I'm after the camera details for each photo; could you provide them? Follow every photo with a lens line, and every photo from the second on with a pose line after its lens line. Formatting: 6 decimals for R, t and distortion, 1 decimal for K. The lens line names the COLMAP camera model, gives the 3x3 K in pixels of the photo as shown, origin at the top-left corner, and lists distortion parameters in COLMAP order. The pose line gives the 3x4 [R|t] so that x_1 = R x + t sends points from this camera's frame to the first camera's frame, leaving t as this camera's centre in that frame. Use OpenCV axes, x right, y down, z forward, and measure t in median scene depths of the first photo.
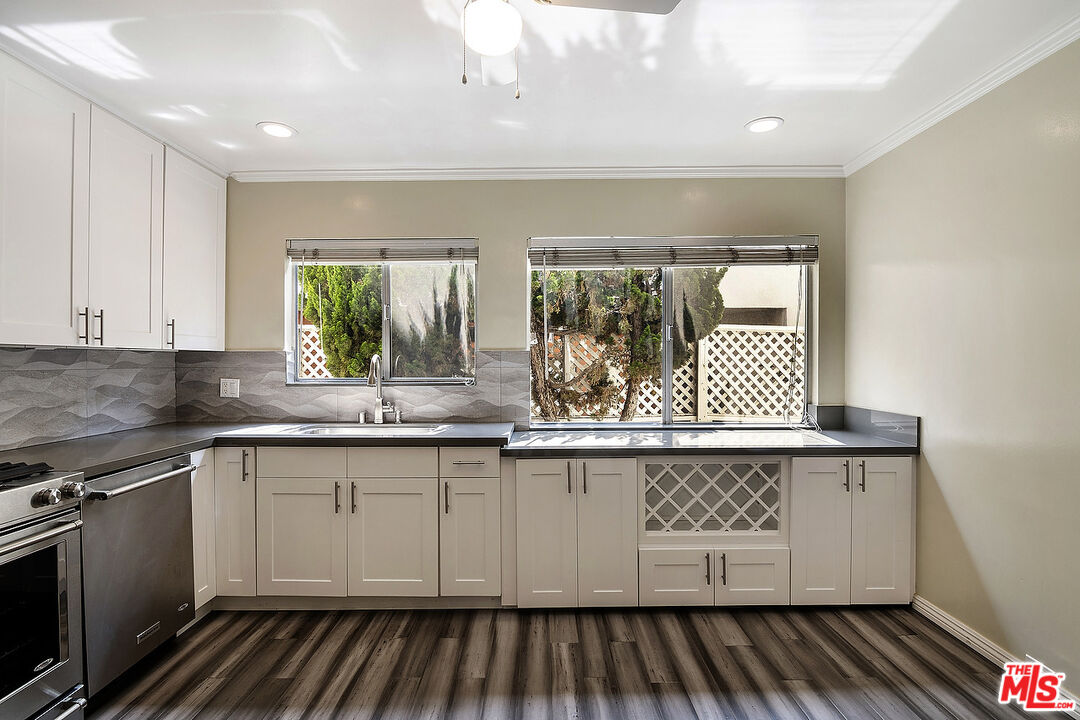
lens RADIAL K [[530.7, 0, 545.4], [0, 530.7, 360.1], [0, 0, 1]] dist [-0.001264, -0.014195]
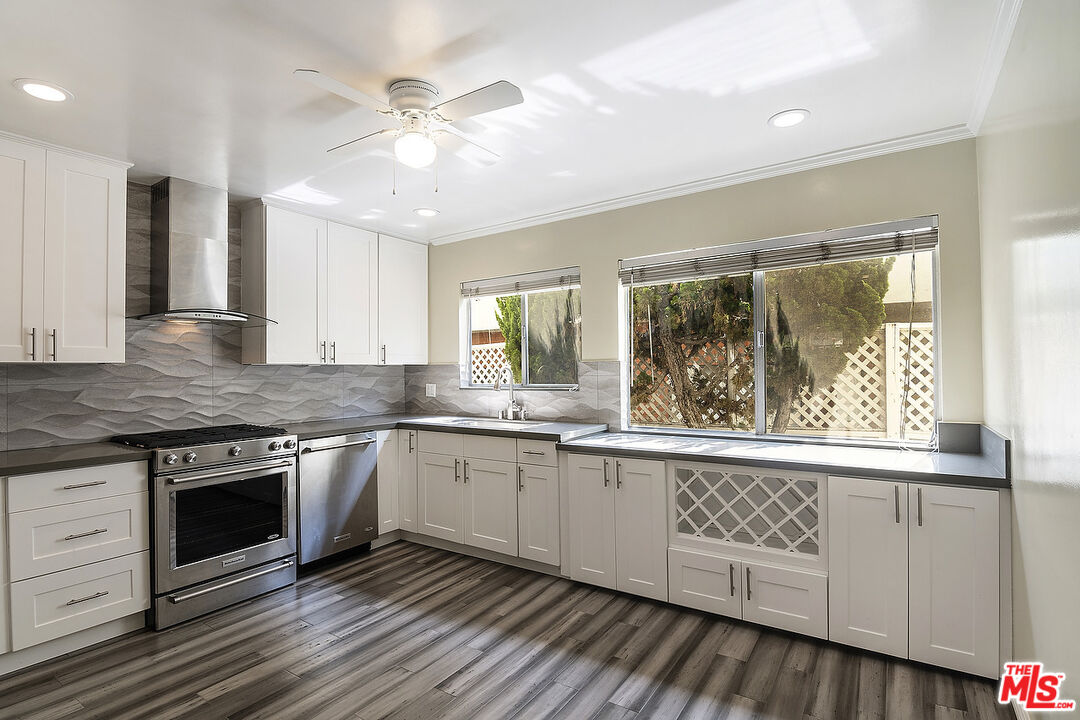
lens RADIAL K [[530.7, 0, 545.4], [0, 530.7, 360.1], [0, 0, 1]] dist [-0.001264, -0.014195]
pose [[0.827481, -0.016704, -0.561245, 0.565513], [0.009004, 0.999824, -0.016481, -0.002720], [0.561422, 0.008584, 0.827485, -0.015901]]
